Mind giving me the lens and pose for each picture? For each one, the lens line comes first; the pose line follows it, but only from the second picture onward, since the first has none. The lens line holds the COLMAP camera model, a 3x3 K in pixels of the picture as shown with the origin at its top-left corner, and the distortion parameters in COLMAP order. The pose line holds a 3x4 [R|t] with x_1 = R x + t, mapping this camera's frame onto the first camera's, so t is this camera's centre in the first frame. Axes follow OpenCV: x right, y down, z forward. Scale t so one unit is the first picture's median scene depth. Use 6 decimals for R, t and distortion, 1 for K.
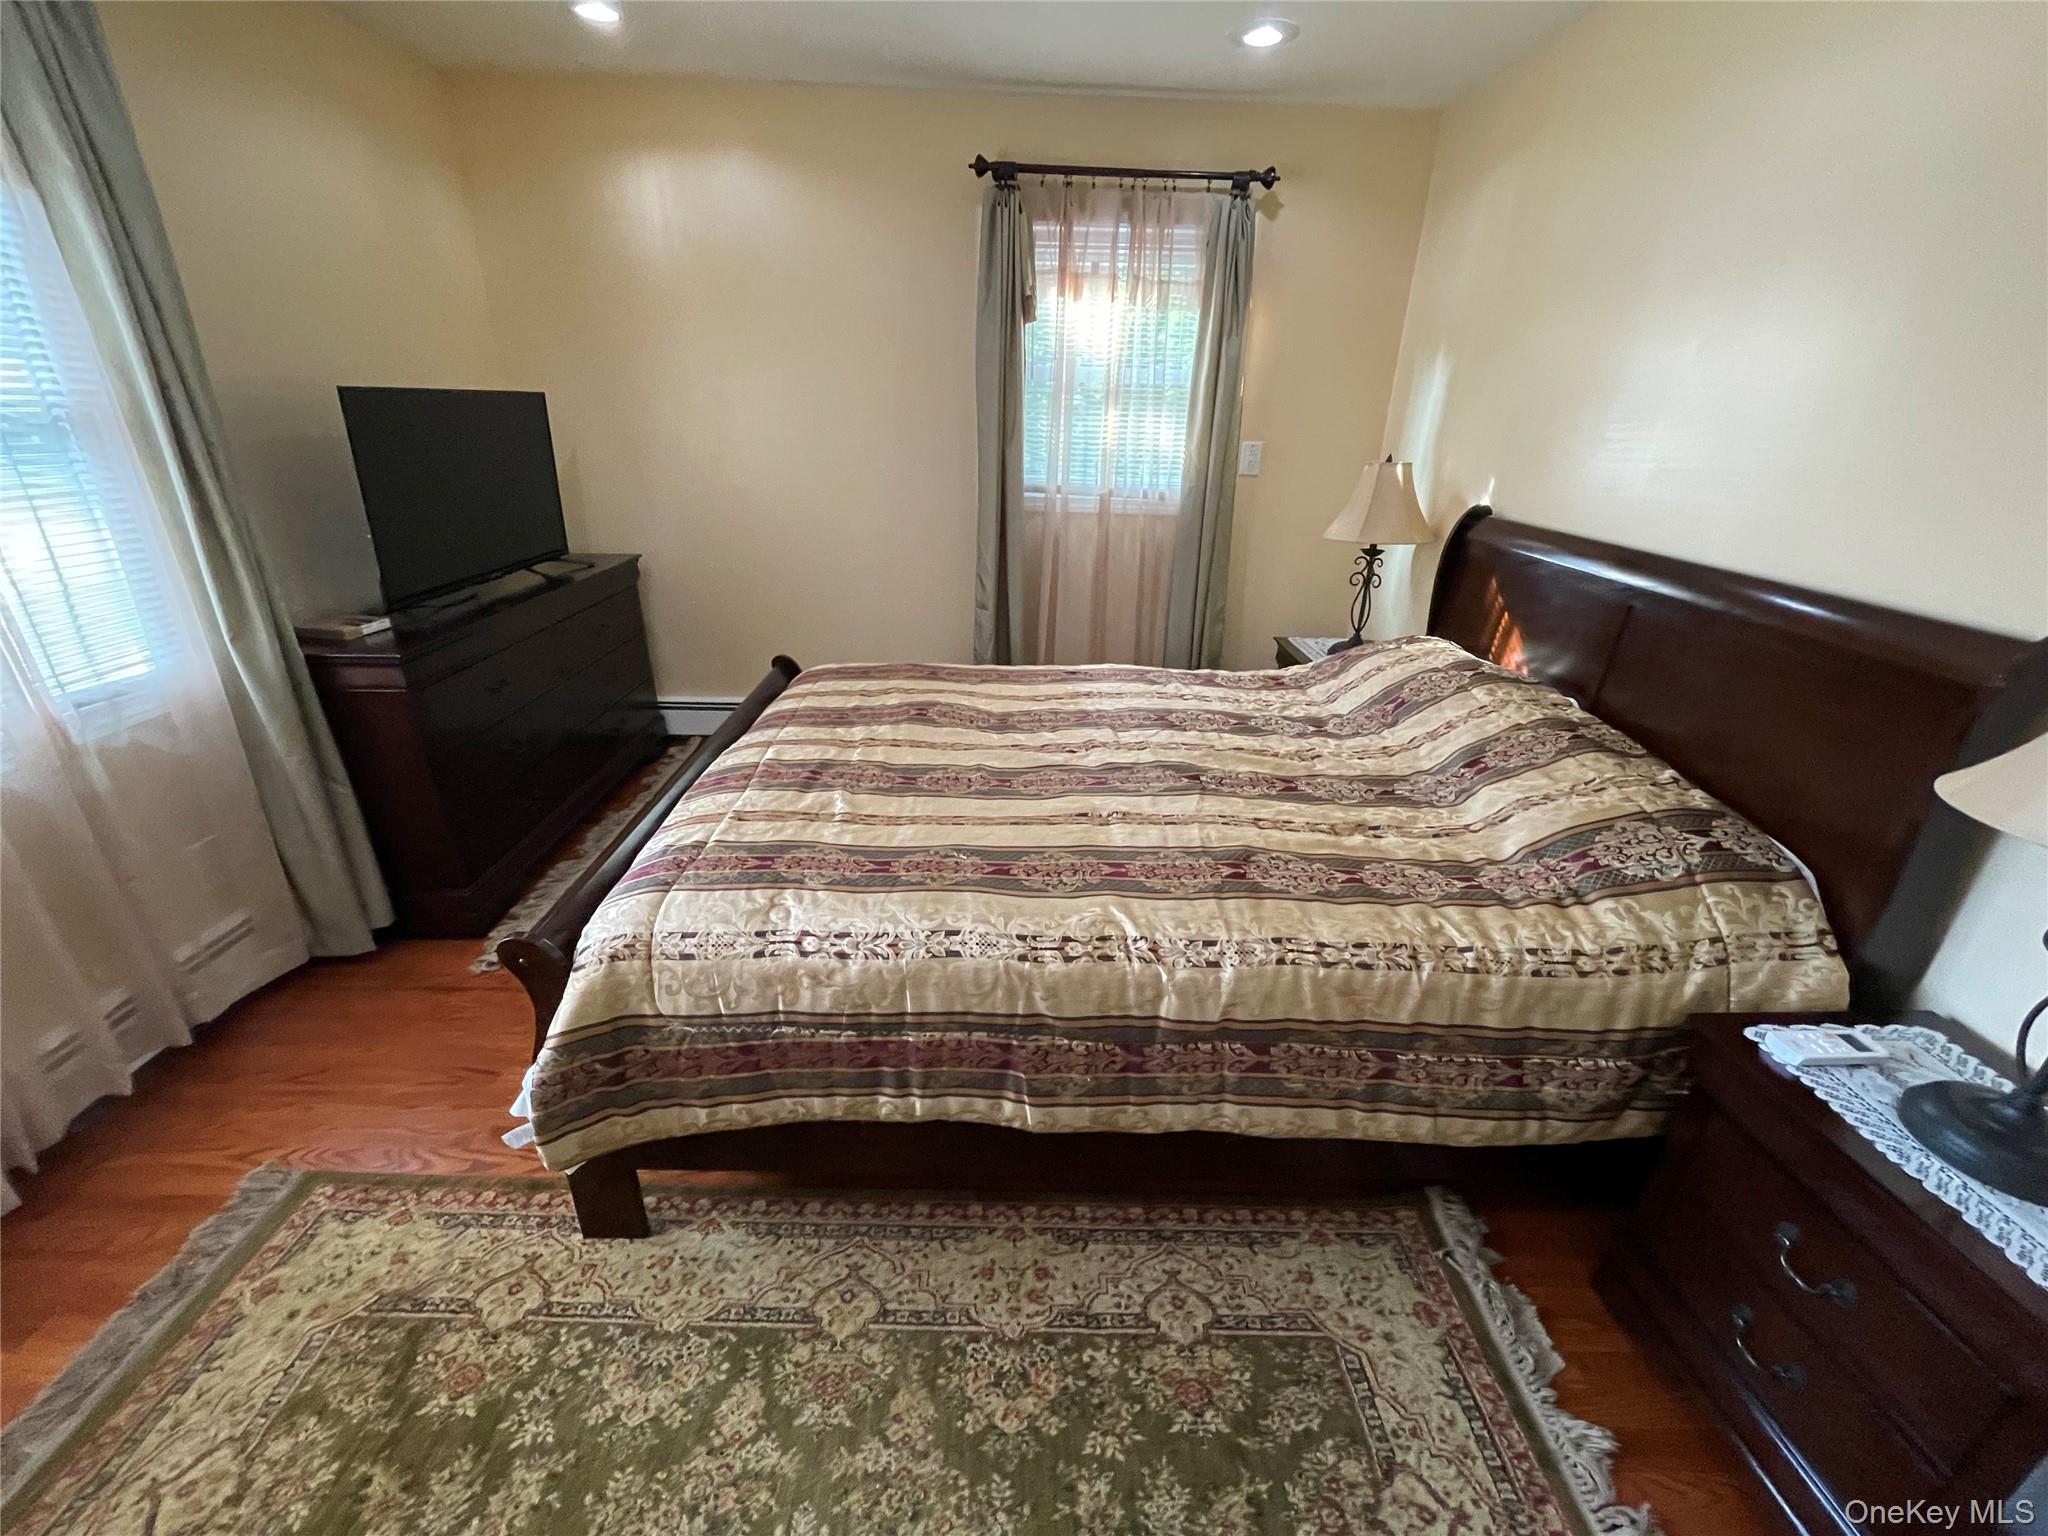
lens RADIAL K [[828.7, 0, 1015.1], [0, 828.7, 764.8], [0, 0, 1]] dist [-0.000954, -0.000411]
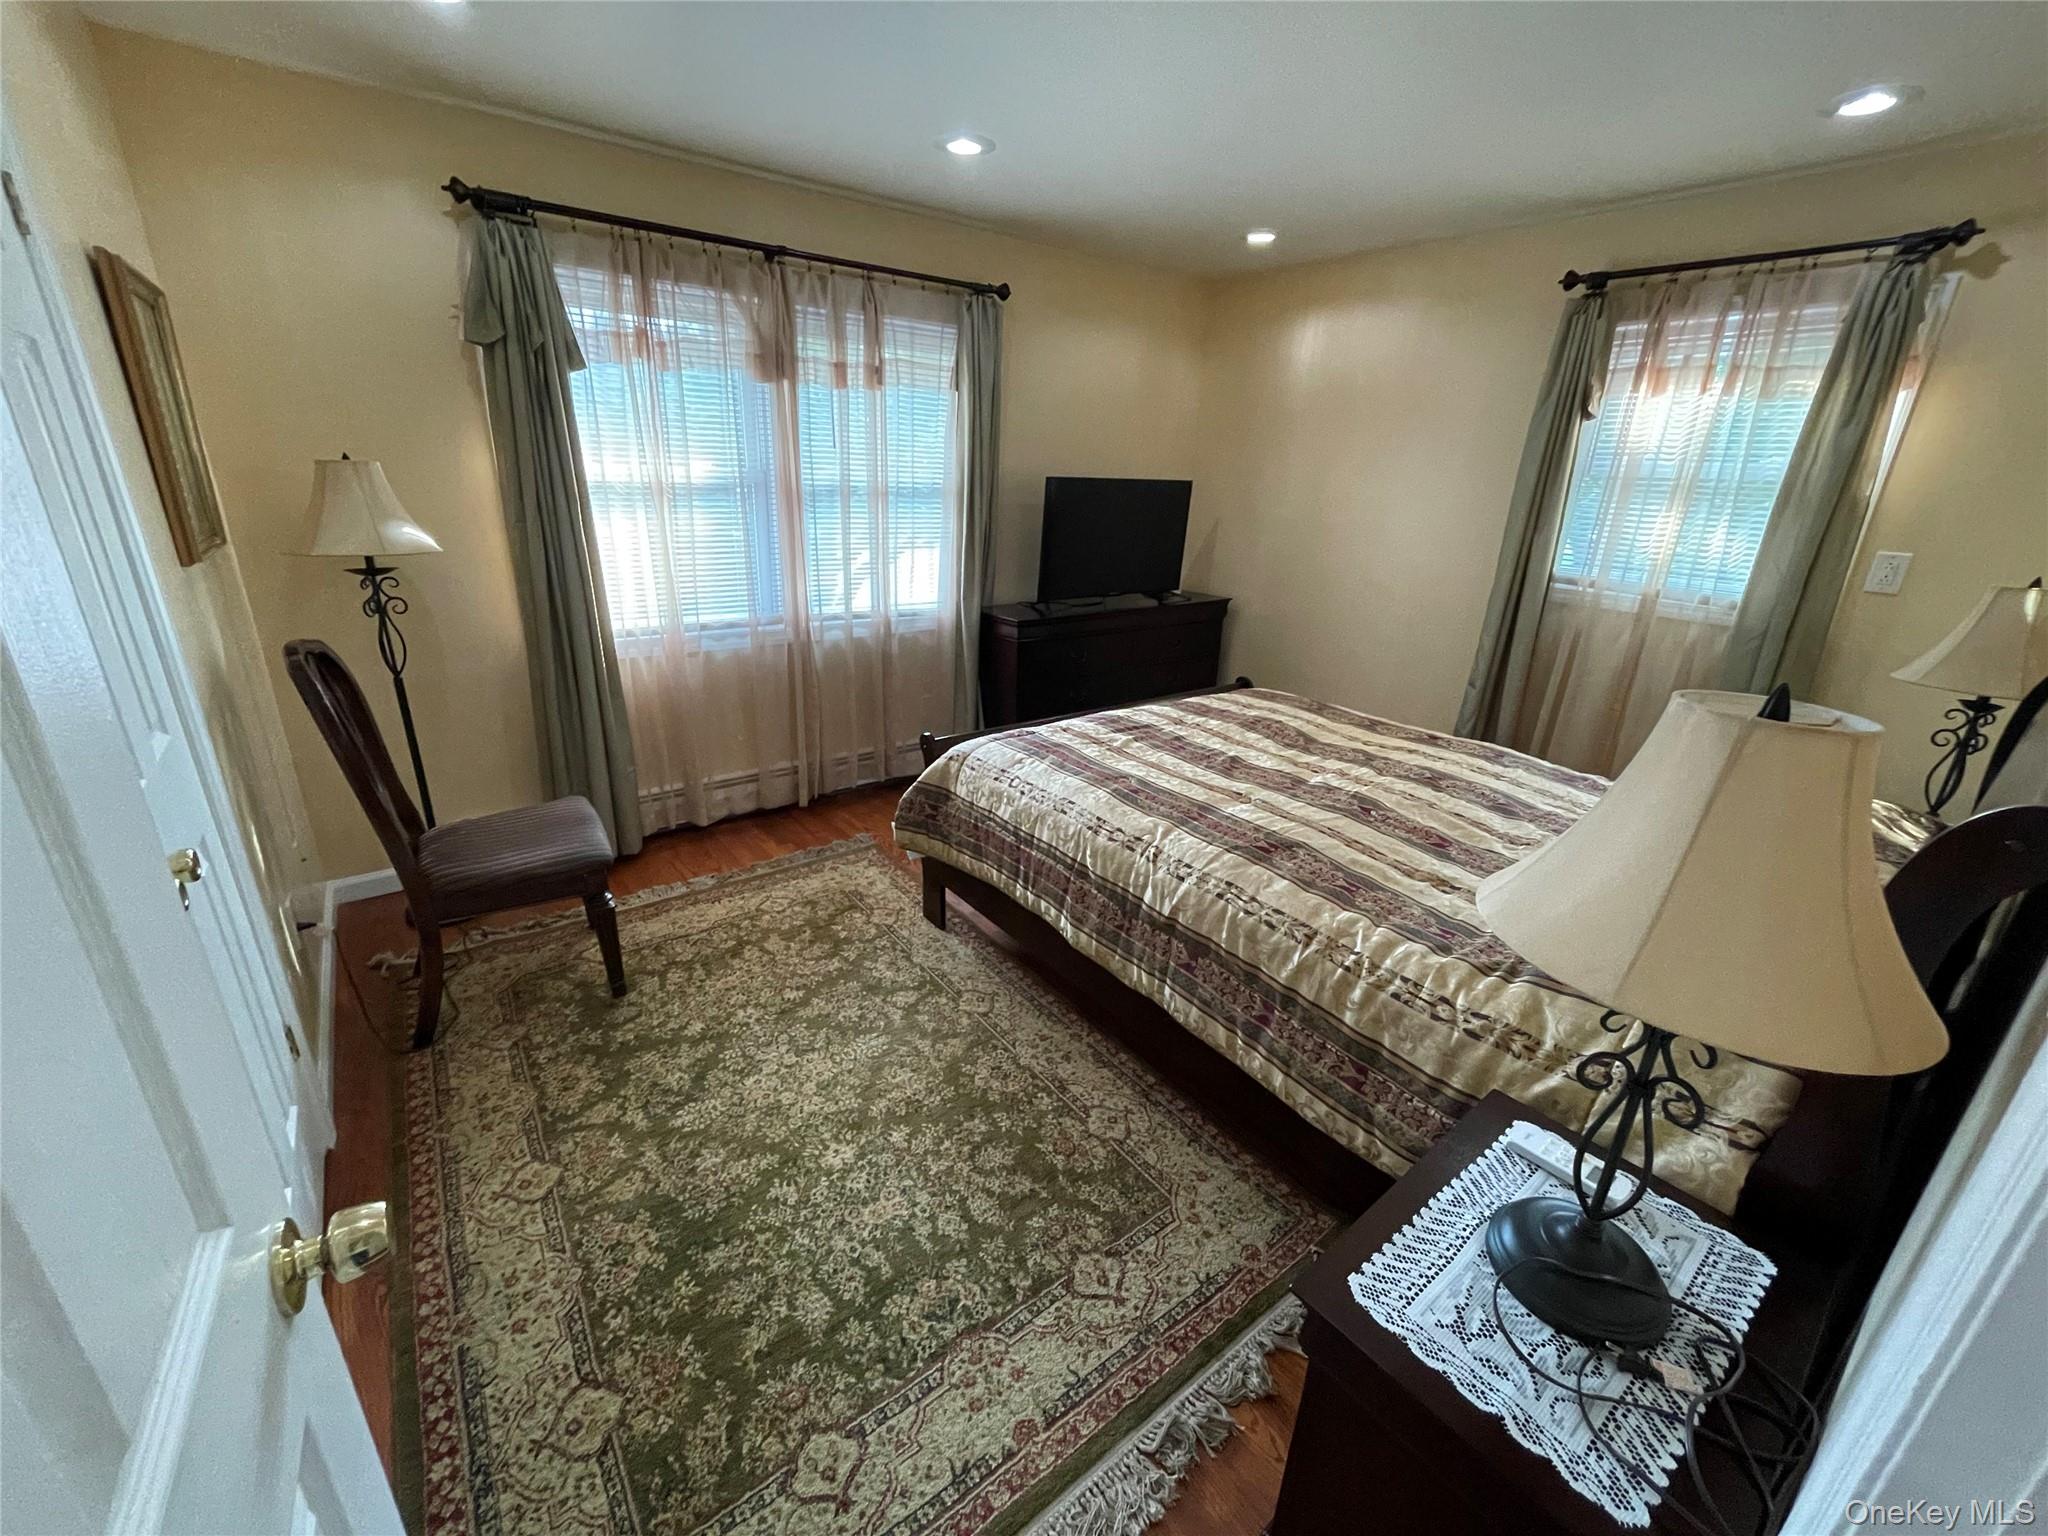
lens RADIAL K [[828.7, 0, 1036.5], [0, 828.7, 769.4], [0, 0, 1]] dist [-0.000954, -0.000411]
pose [[0.604119, 0.271533, -0.749206, 1.069683], [-0.336755, 0.939075, 0.068805, 0.052229], [0.722244, 0.210733, 0.658753, -0.134794]]
